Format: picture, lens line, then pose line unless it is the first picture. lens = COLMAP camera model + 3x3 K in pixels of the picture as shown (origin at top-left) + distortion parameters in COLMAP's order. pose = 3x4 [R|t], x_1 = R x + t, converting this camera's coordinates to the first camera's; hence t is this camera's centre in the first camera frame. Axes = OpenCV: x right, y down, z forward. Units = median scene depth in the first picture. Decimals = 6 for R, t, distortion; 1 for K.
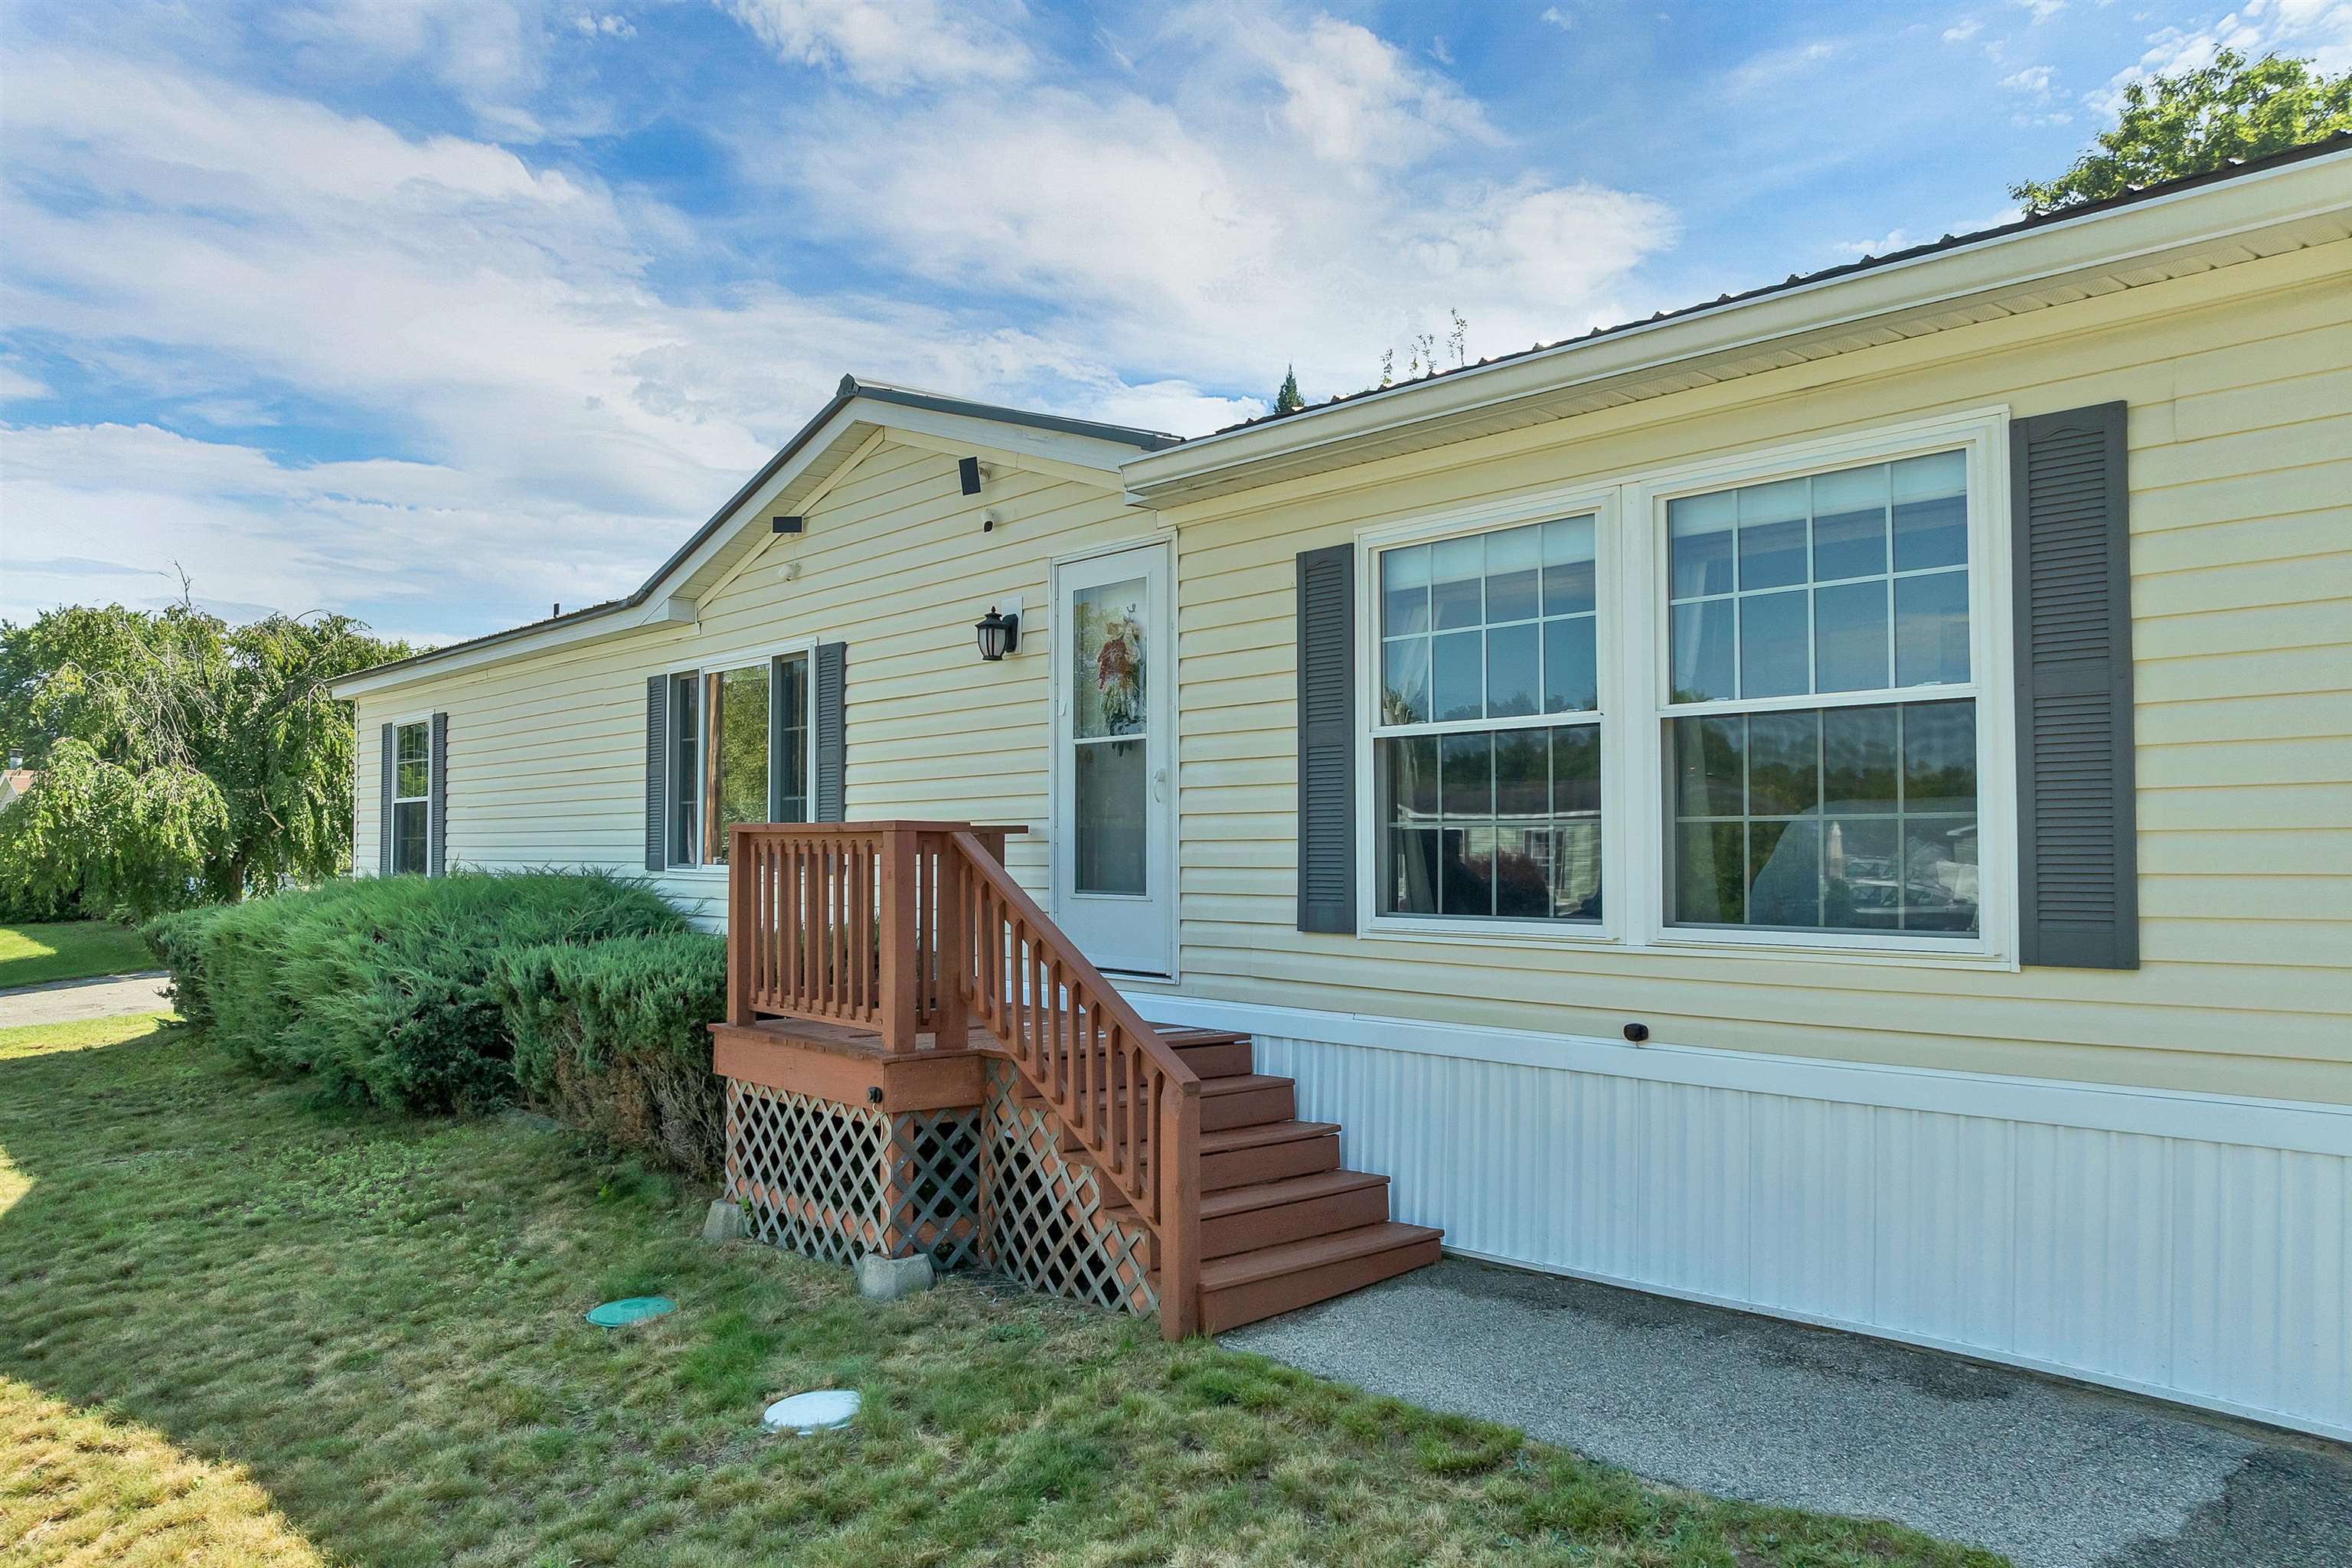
lens RADIAL K [[1709.3, 0, 1176.0], [0, 1709.3, 784.0], [0, 0, 1]] dist [-0.001428, -0.089265]
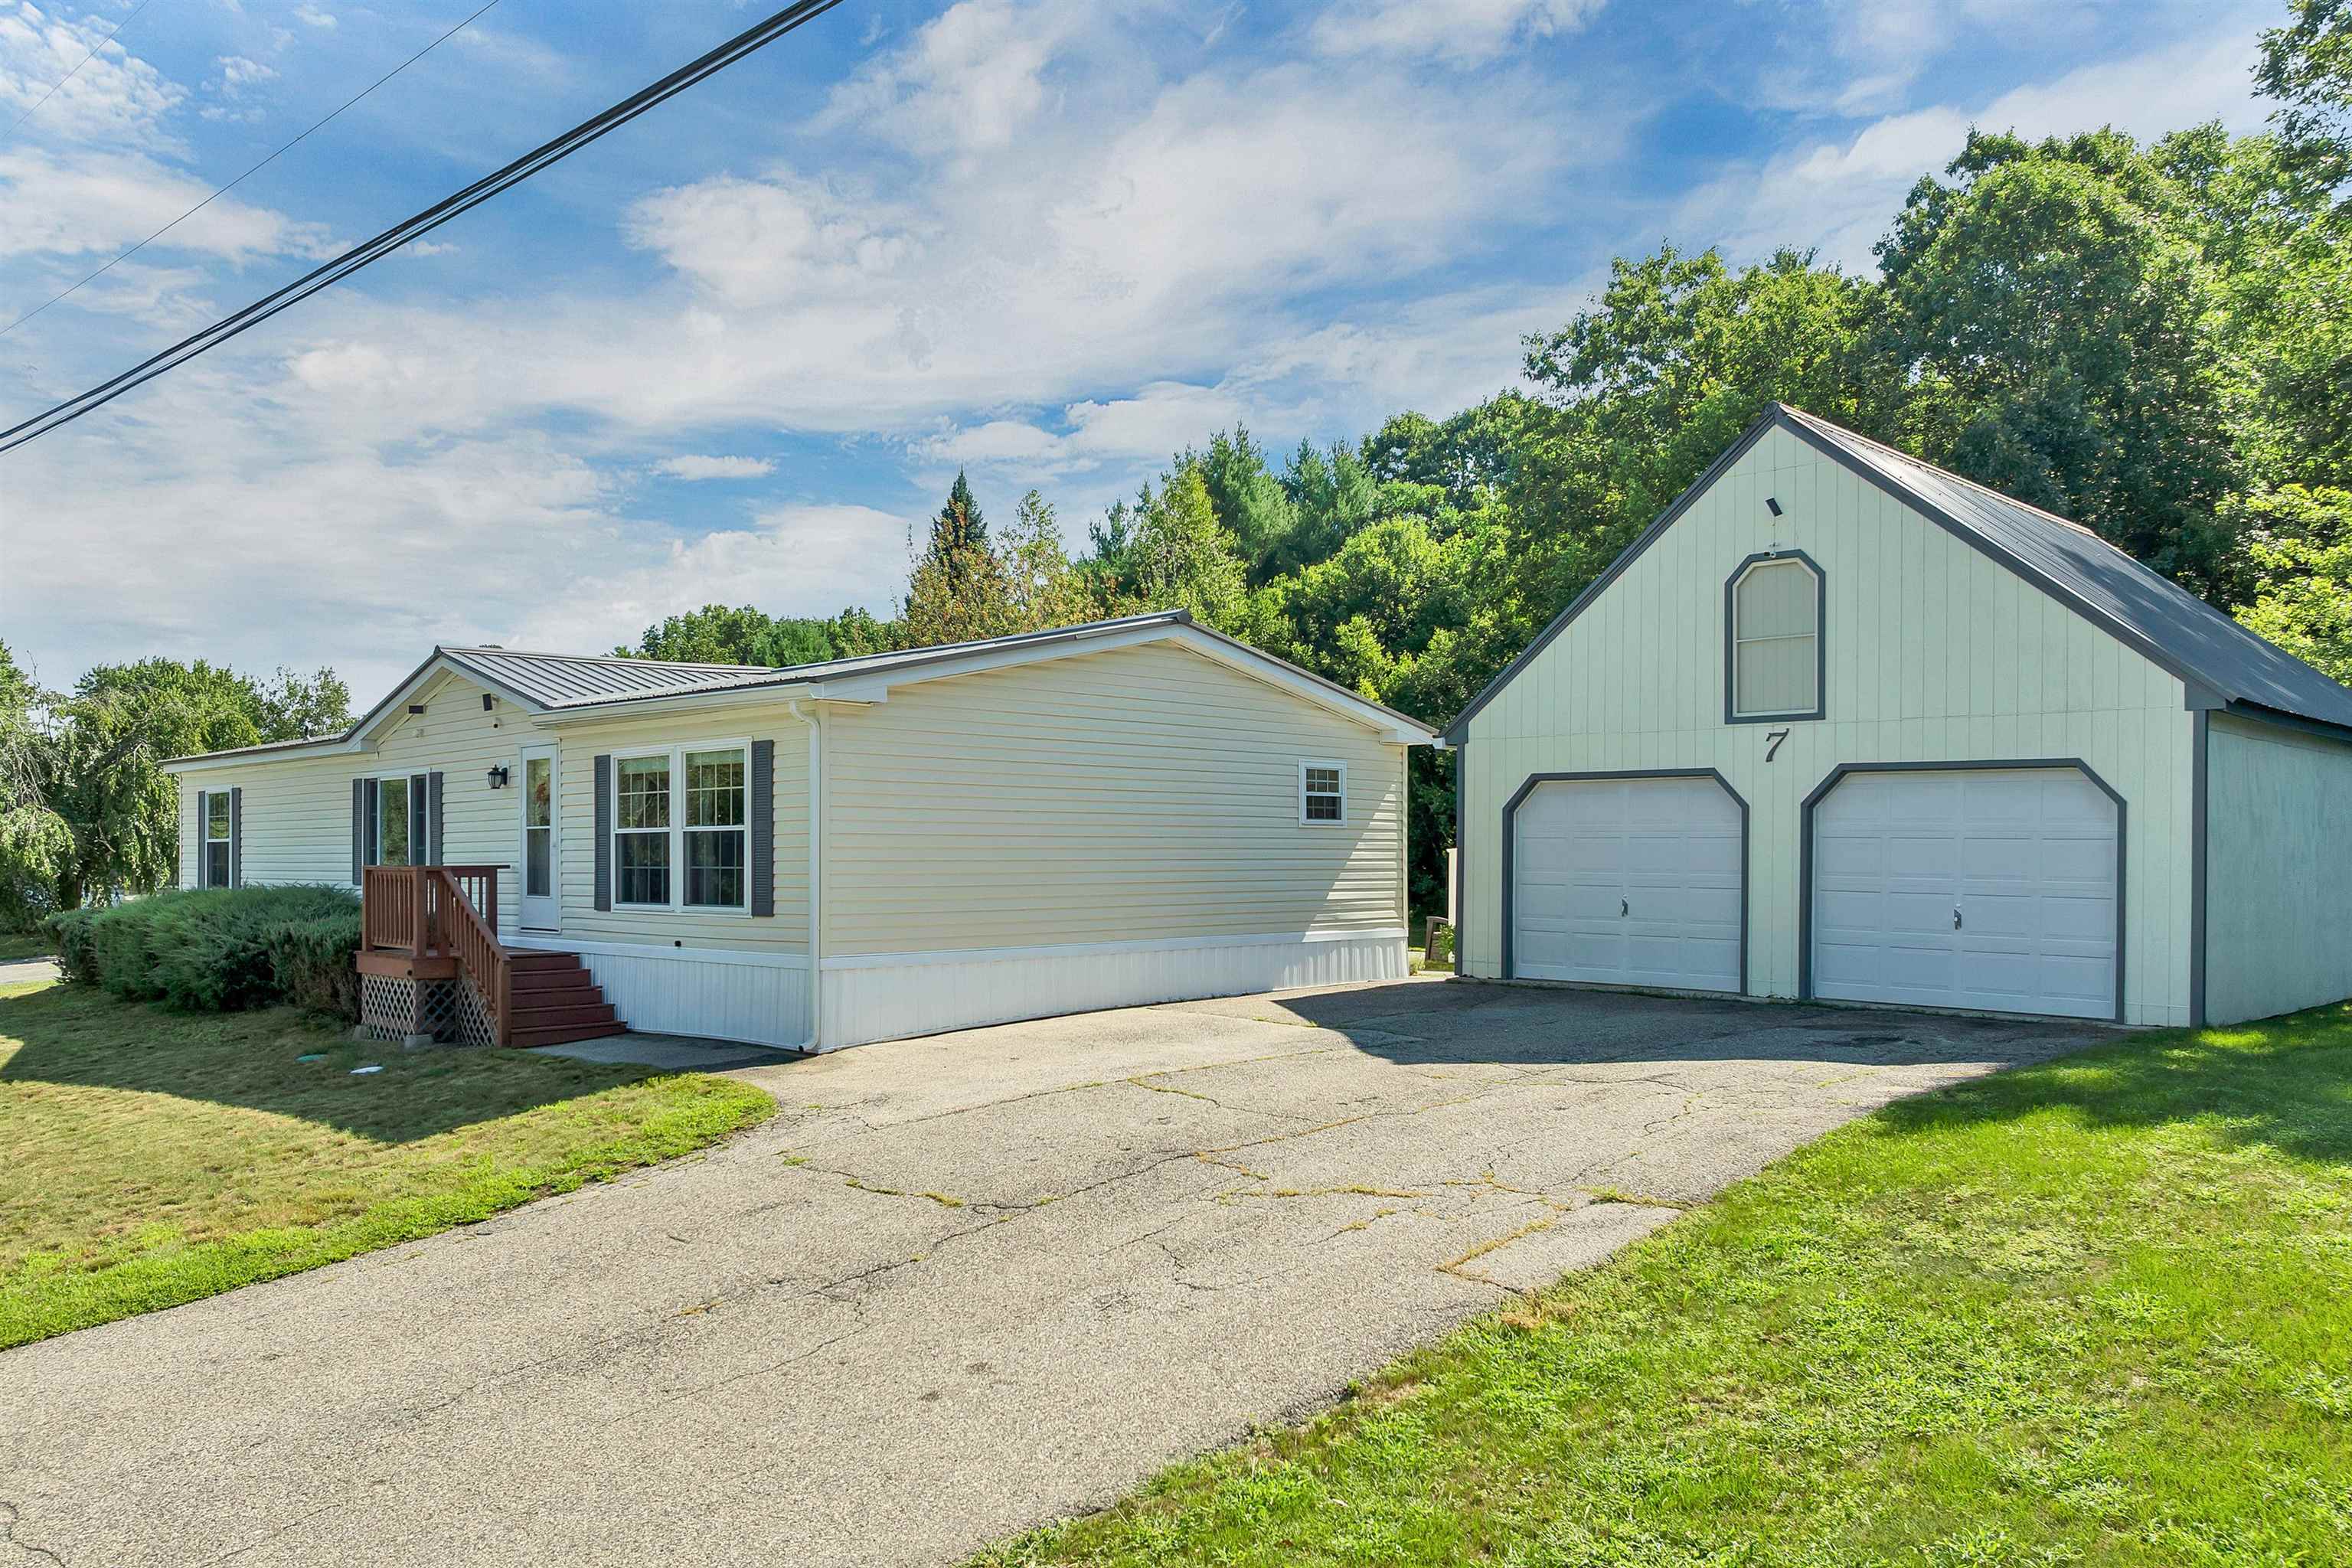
lens RADIAL K [[1735.4, 0, 1179.1], [0, 1735.4, 824.9], [0, 0, 1]] dist [-0.049163, 0.003237]
pose [[0.995426, -0.000529, 0.095534, 0.464805], [-0.001378, 0.999801, 0.019897, -0.060323], [-0.095526, -0.019938, 0.995227, -1.072619]]
